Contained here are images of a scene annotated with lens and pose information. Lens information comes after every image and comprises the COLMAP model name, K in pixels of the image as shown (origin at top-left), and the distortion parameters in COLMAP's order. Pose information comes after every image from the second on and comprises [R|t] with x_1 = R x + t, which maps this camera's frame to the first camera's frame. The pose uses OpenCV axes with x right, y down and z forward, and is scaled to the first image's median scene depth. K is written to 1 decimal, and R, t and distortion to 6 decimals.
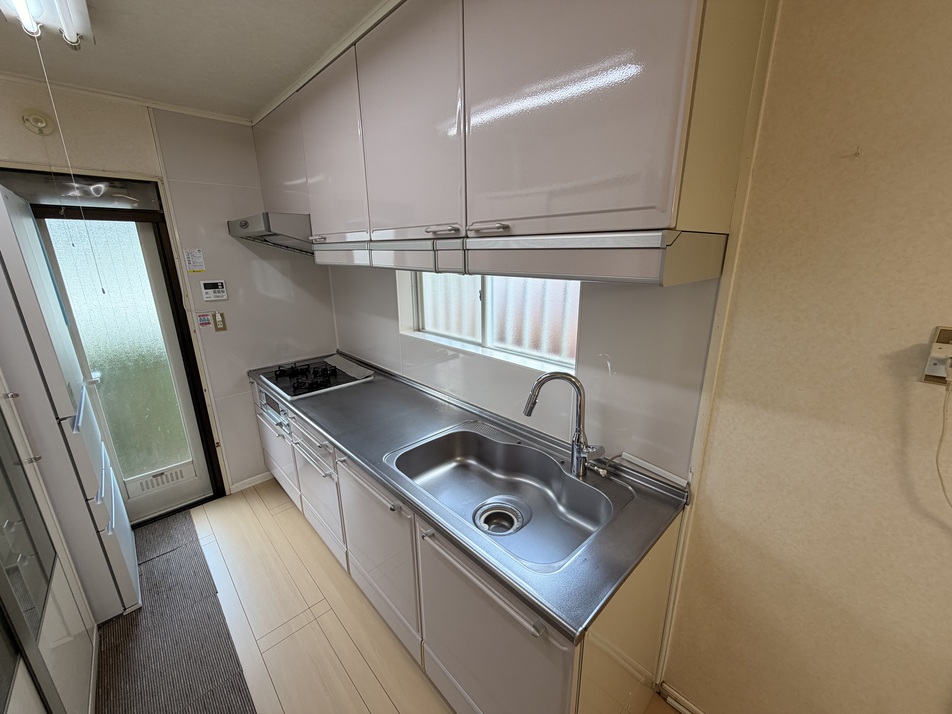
lens RADIAL K [[377.9, 0, 475.3], [0, 377.9, 357.7], [0, 0, 1]] dist [0.000430, -0.000215]
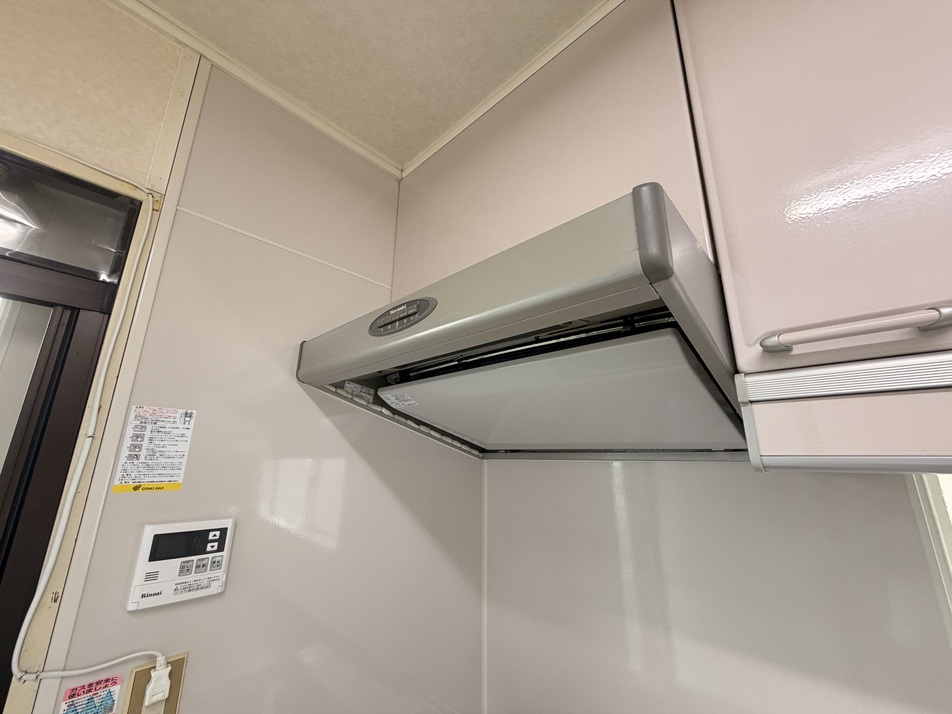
lens RADIAL K [[377.9, 0, 475.3], [0, 377.9, 357.7], [0, 0, 1]] dist [0.000430, -0.000215]
pose [[0.998047, 0.031274, 0.054078, -0.542025], [0.000786, 0.859312, -0.511452, -0.176760], [-0.062465, 0.510495, 0.857609, 0.735387]]
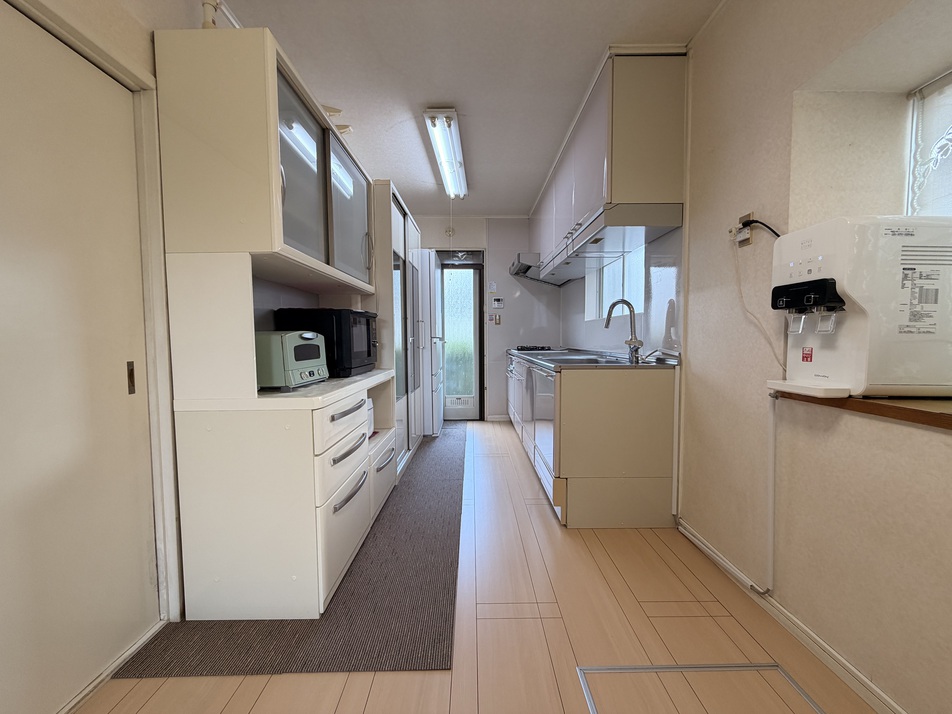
lens RADIAL K [[377.9, 0, 475.3], [0, 377.9, 357.7], [0, 0, 1]] dist [0.000430, -0.000215]
pose [[0.733253, 0.042134, -0.678649, 0.551748], [-0.186079, 0.972411, -0.140679, 0.400806], [0.653999, 0.229436, 0.720864, -0.394417]]
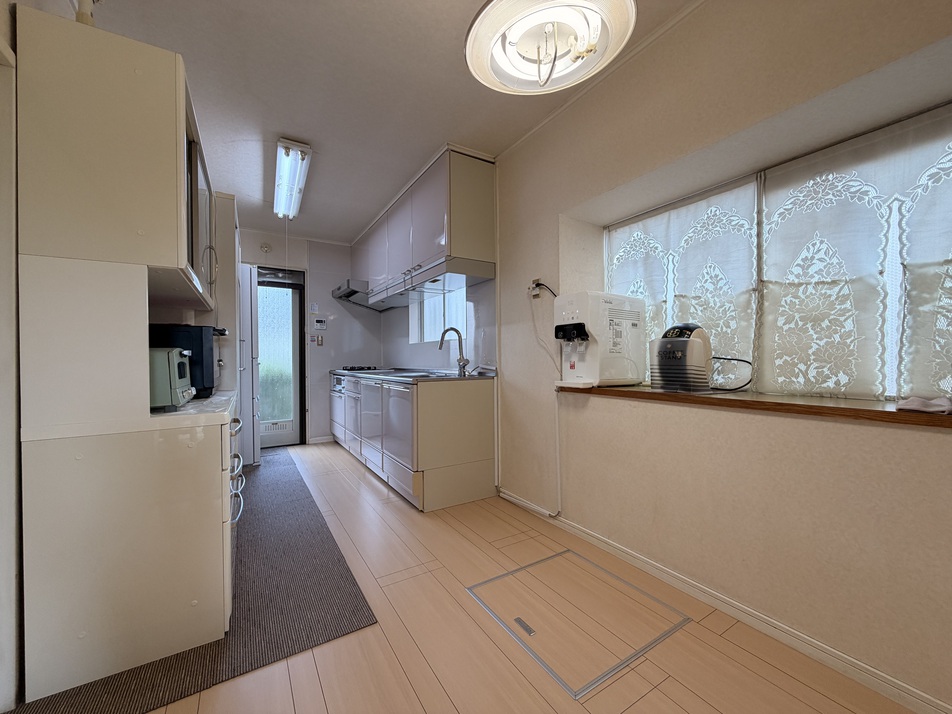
lens RADIAL K [[377.9, 0, 475.3], [0, 377.9, 357.7], [0, 0, 1]] dist [0.000430, -0.000215]
pose [[0.979641, 0.001139, -0.200754, 0.484624], [-0.055821, 0.962096, -0.266938, 0.479267], [0.192841, 0.272710, 0.942572, -0.633918]]
